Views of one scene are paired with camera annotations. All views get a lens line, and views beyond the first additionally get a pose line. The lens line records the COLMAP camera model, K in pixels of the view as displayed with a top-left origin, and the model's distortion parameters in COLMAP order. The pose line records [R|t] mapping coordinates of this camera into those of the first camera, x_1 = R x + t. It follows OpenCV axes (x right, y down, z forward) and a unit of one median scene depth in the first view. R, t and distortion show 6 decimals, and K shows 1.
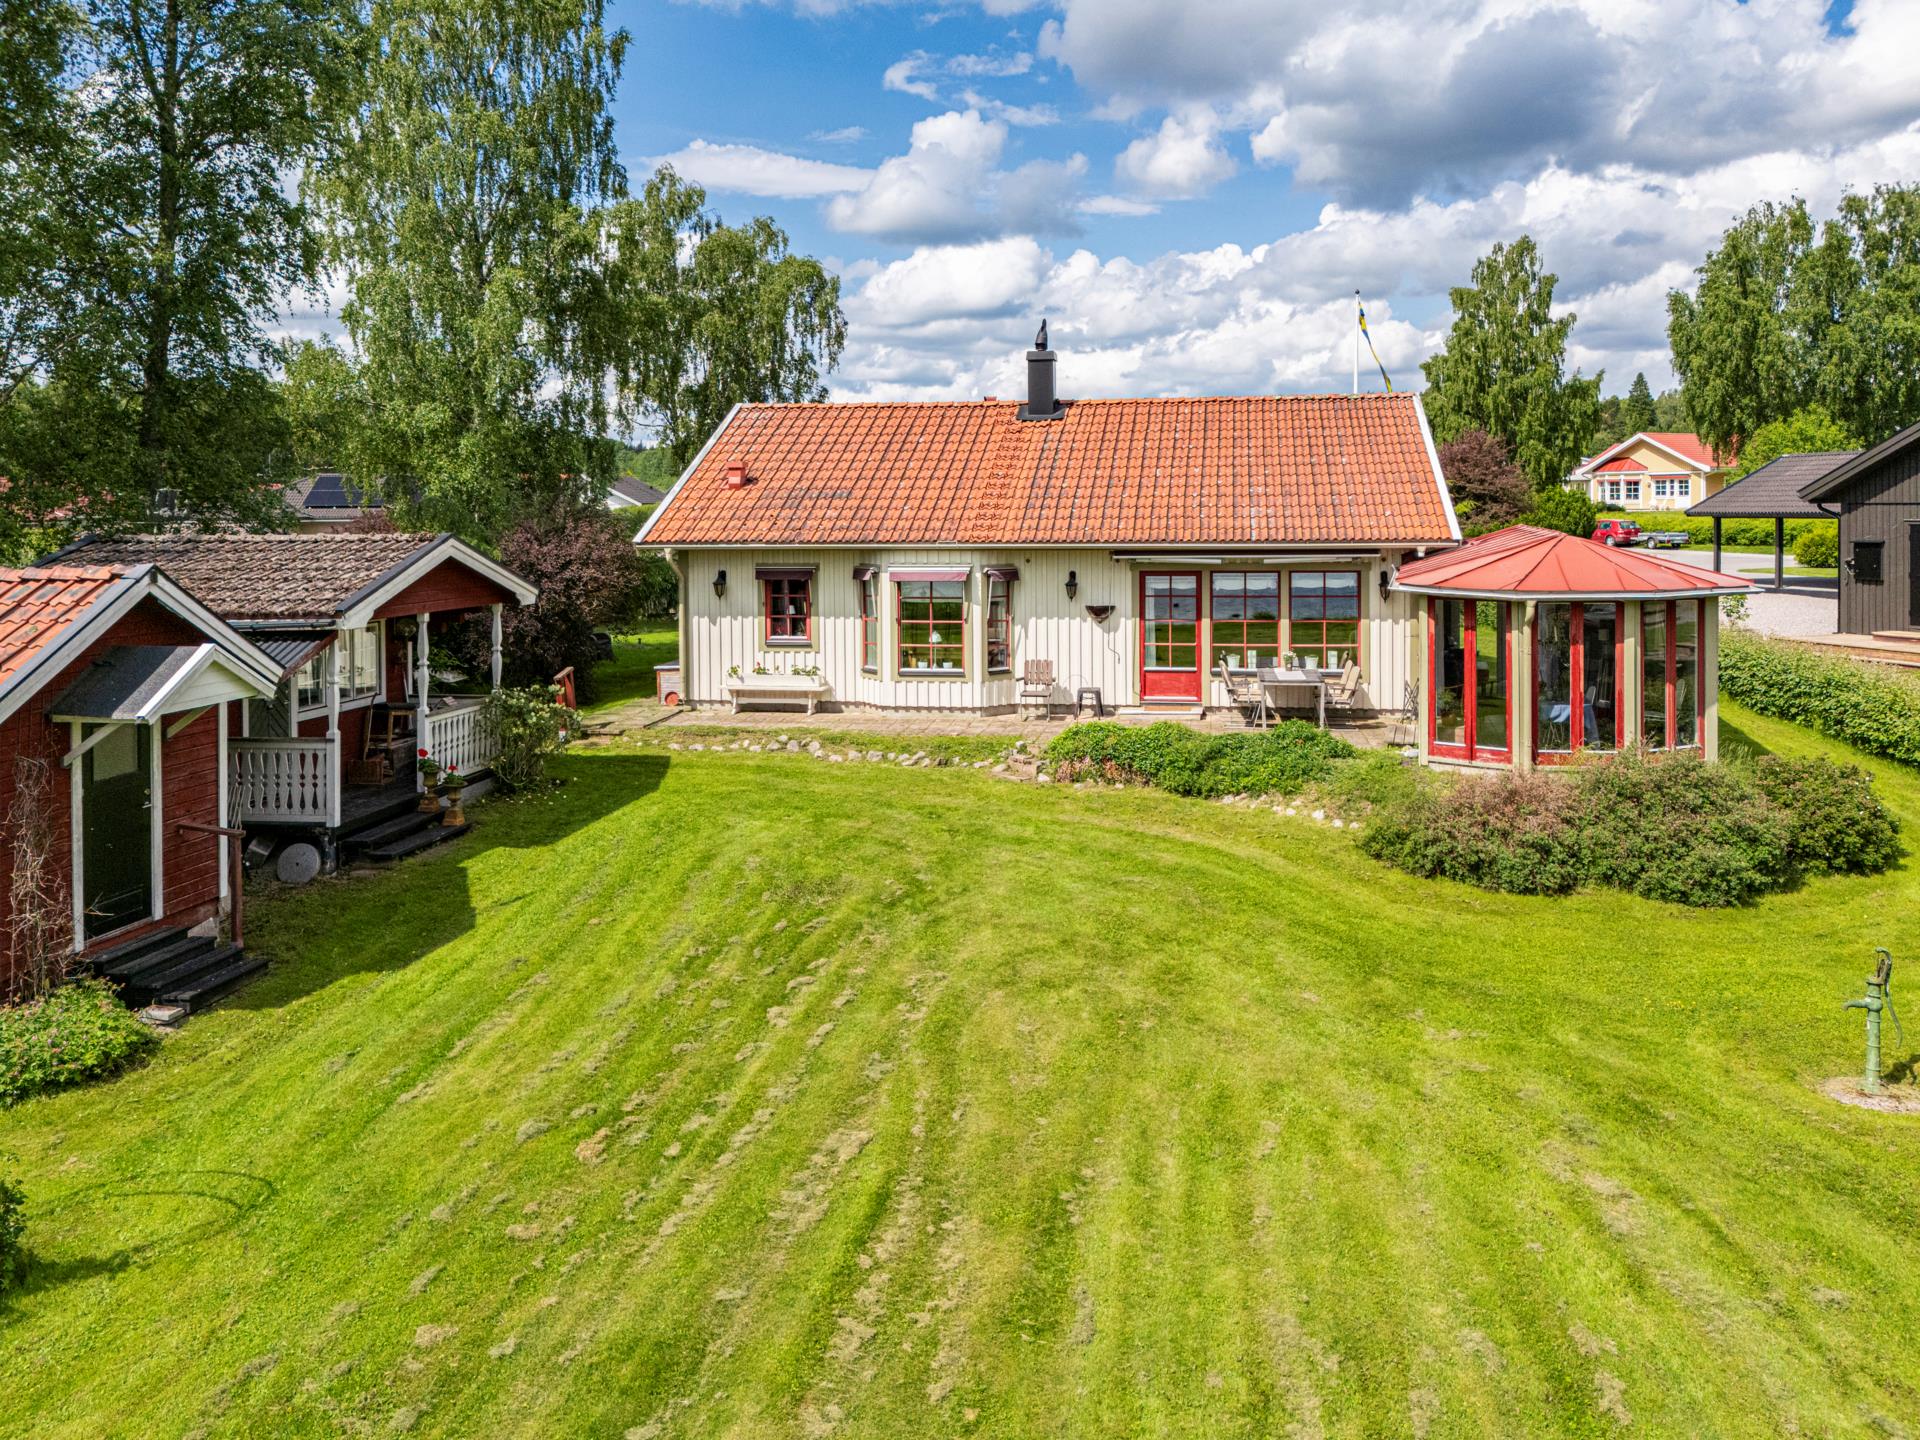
lens RADIAL K [[1498.8, 0, 975.6], [0, 1498.8, 539.1], [0, 0, 1]] dist [0.053264, -0.046291]
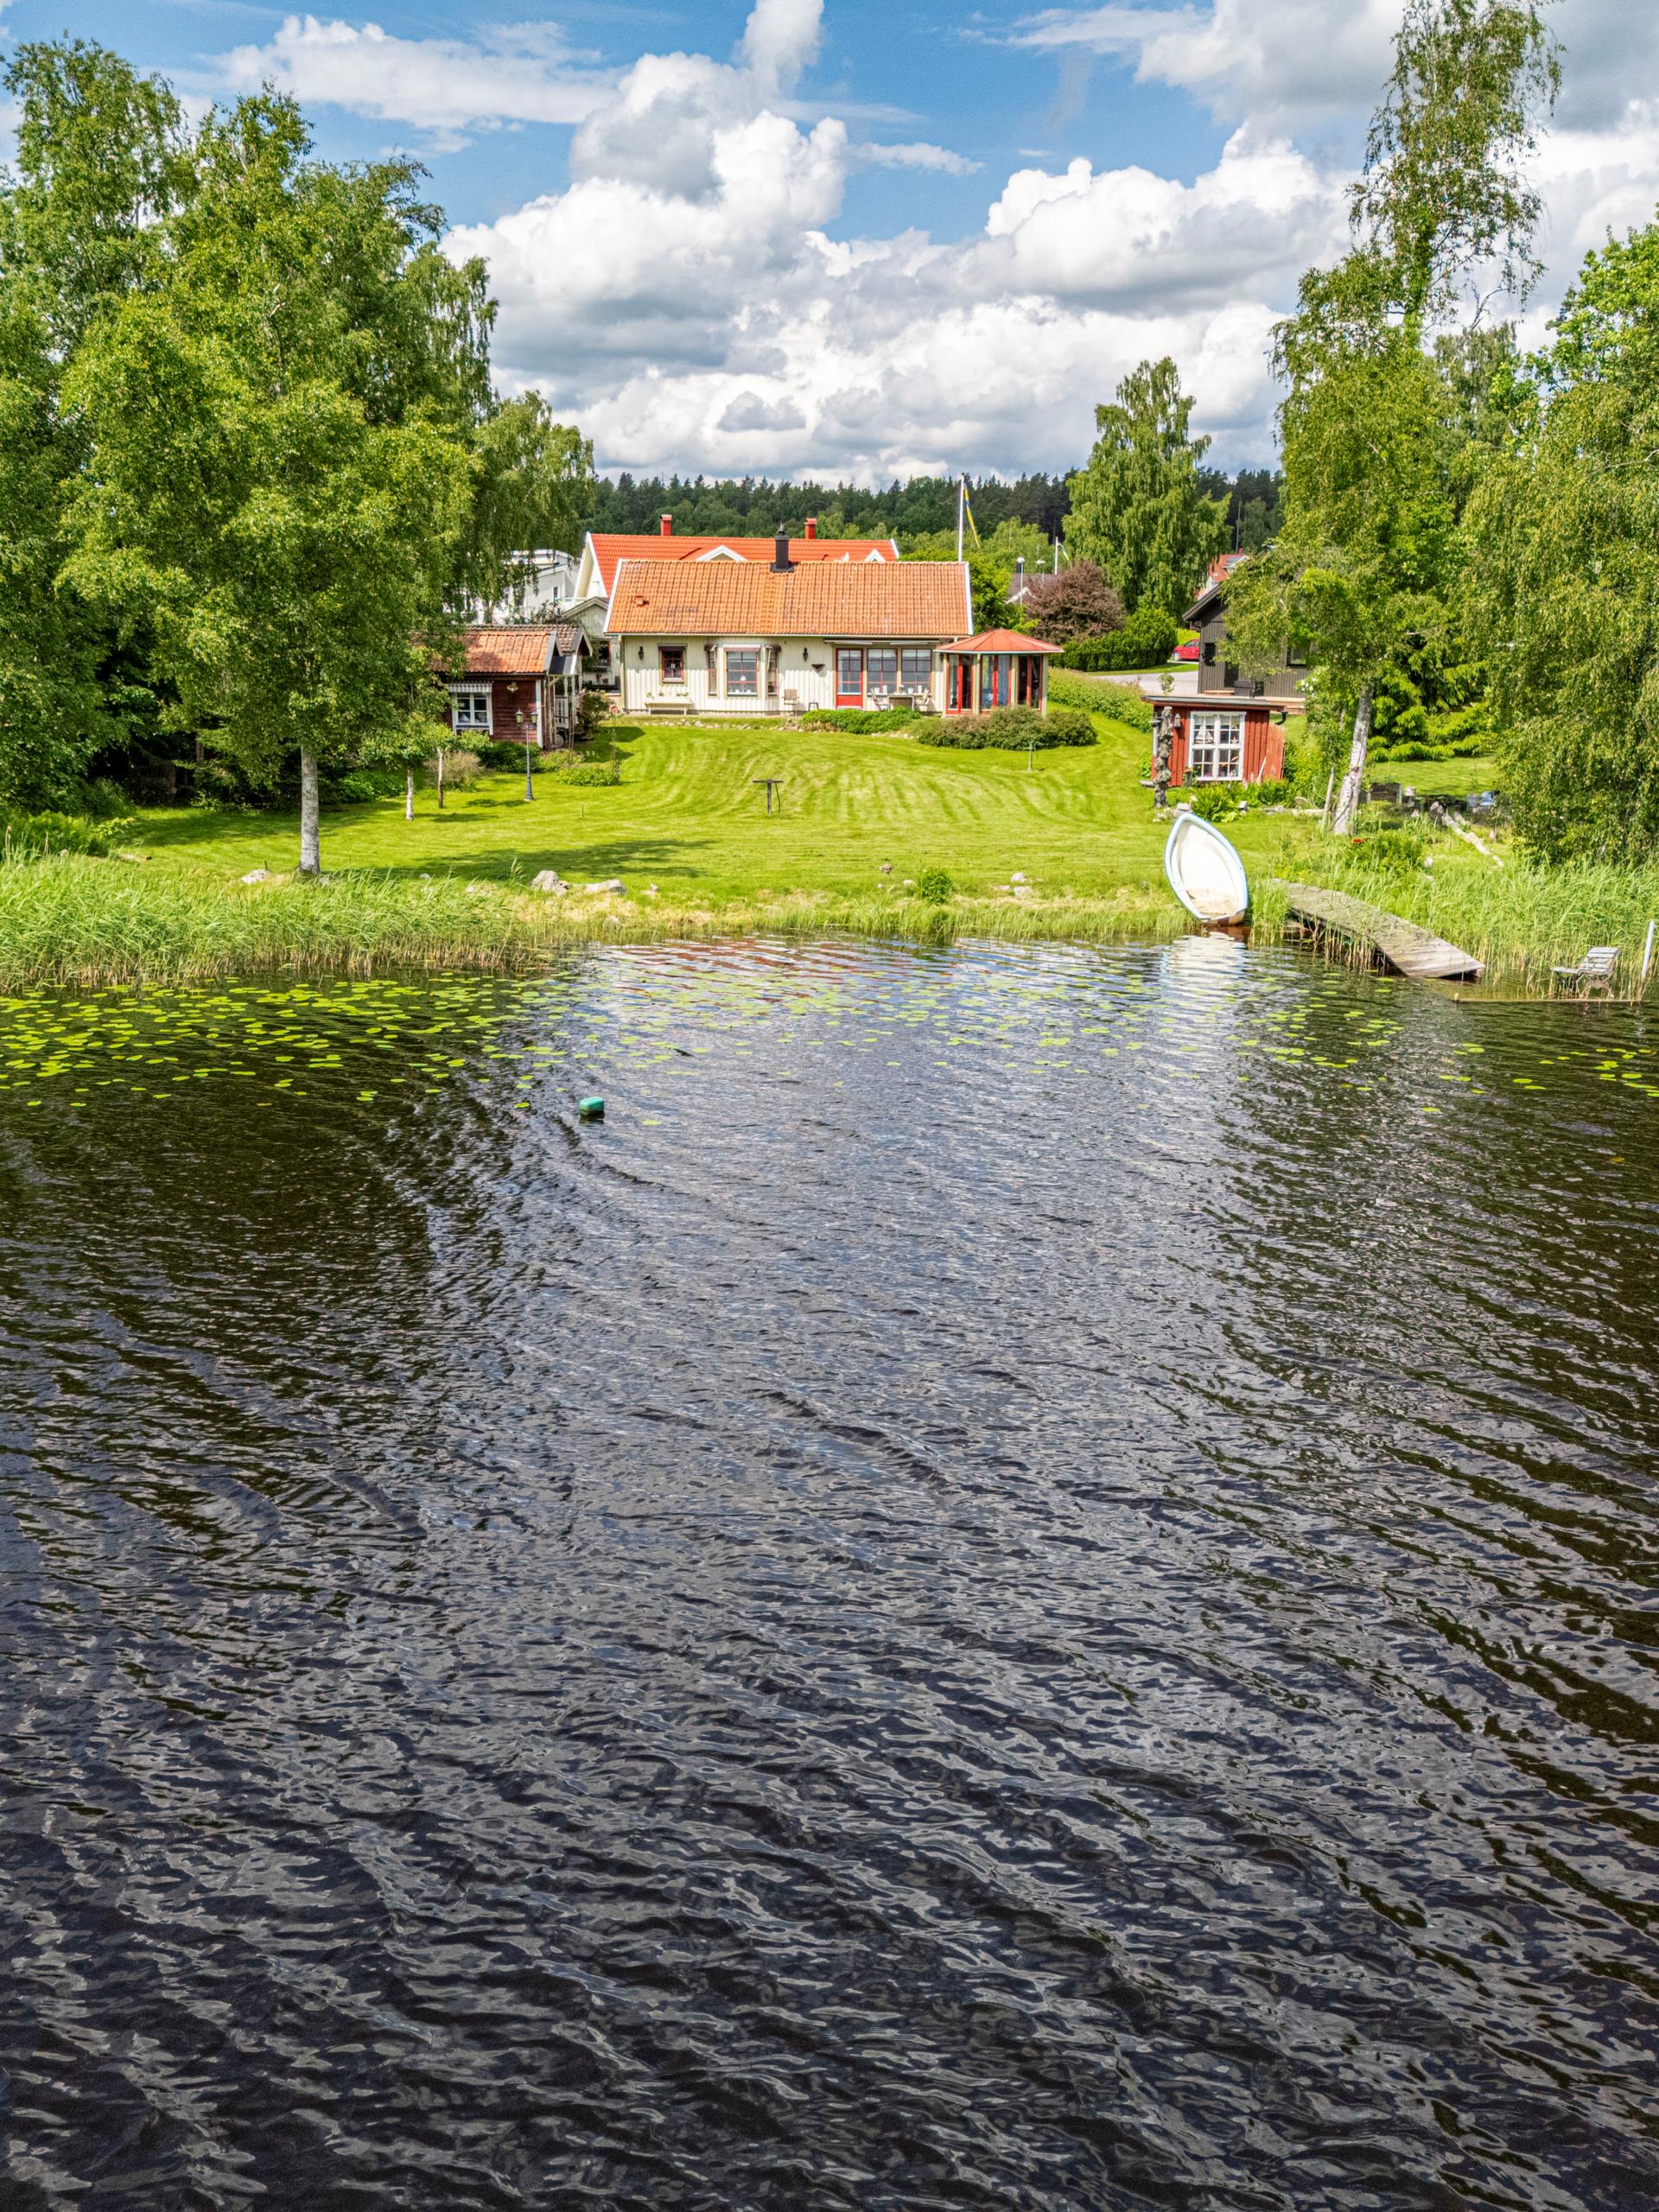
lens RADIAL K [[2327.9, 0, 847.7], [0, 2327.9, 1163.3], [0, 0, 1]] dist [0.024447, 0.000000]
pose [[0.988720, -0.022439, 0.148085, -0.400433], [-0.008225, 0.979087, 0.203274, 0.065864], [-0.149550, -0.202199, 0.967859, -2.494670]]
